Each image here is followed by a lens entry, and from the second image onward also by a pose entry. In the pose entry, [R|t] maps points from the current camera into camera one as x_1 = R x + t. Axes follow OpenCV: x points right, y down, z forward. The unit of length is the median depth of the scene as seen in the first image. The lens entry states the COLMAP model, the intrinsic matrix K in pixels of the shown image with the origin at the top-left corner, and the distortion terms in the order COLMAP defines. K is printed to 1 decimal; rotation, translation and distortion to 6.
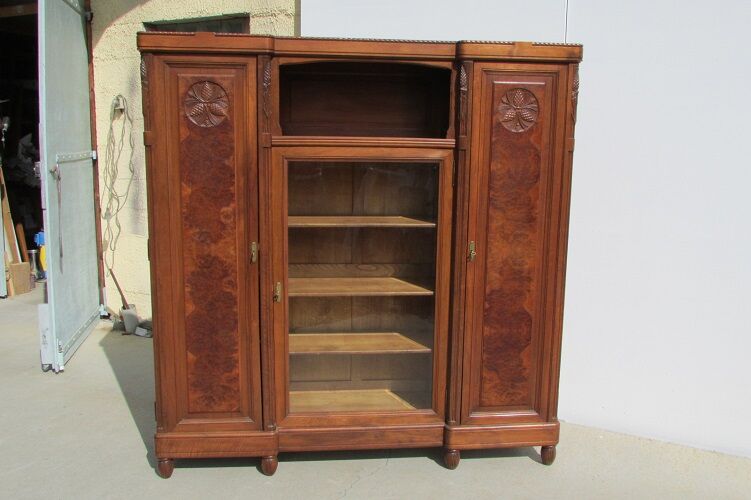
lens RADIAL K [[700.5, 0, 397.4], [0, 700.5, 248.3], [0, 0, 1]] dist [-0.069771, 0.000000]
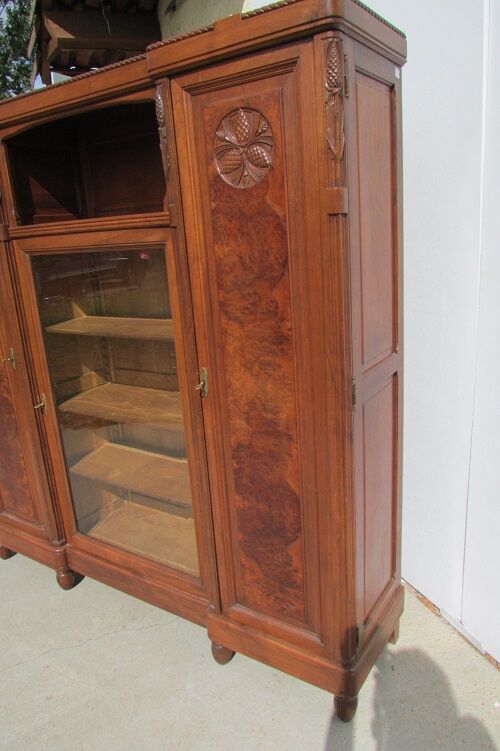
lens RADIAL K [[547.1, 0, 259.3], [0, 547.1, 371.1], [0, 0, 1]] dist [-0.047581, 0.018228]
pose [[0.766647, 0.099032, -0.634386, 0.478302], [-0.024695, 0.991851, 0.124990, -0.072940], [0.641594, -0.080157, 0.762845, 0.649068]]
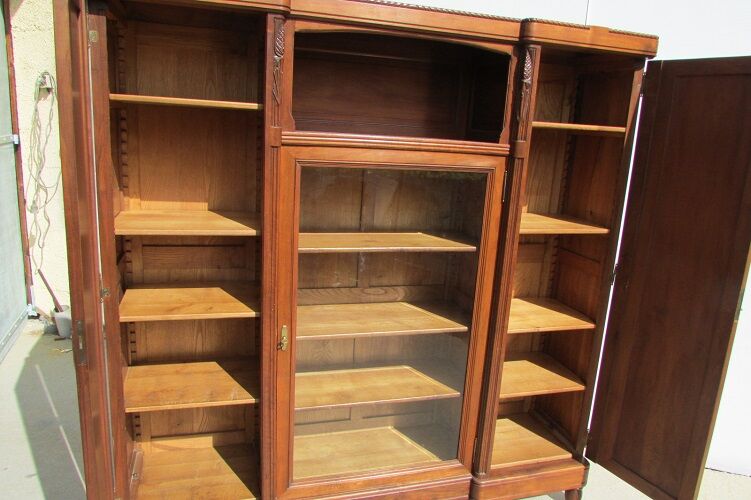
lens RADIAL K [[547.1, 0, 387.5], [0, 547.1, 248.1], [0, 0, 1]] dist [-0.047581, 0.018228]
pose [[0.982990, 0.002479, 0.183644, -0.169157], [-0.012833, 0.998392, 0.055212, -0.069489], [-0.183212, -0.056629, 0.981441, 0.401727]]
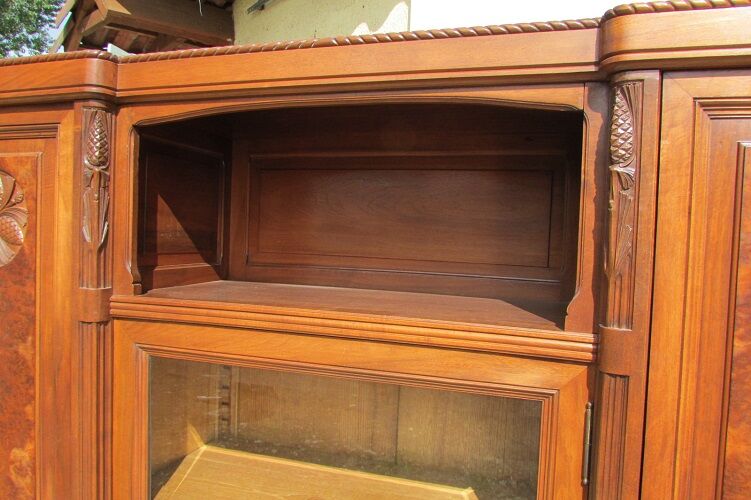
lens RADIAL K [[547.1, 0, 386.7], [0, 547.1, 250.3], [0, 0, 1]] dist [-0.047581, 0.018228]
pose [[0.913157, 0.025475, -0.406812, 0.095002], [-0.085603, 0.987773, -0.130295, -0.152698], [0.398519, 0.153804, 0.904172, 0.740731]]
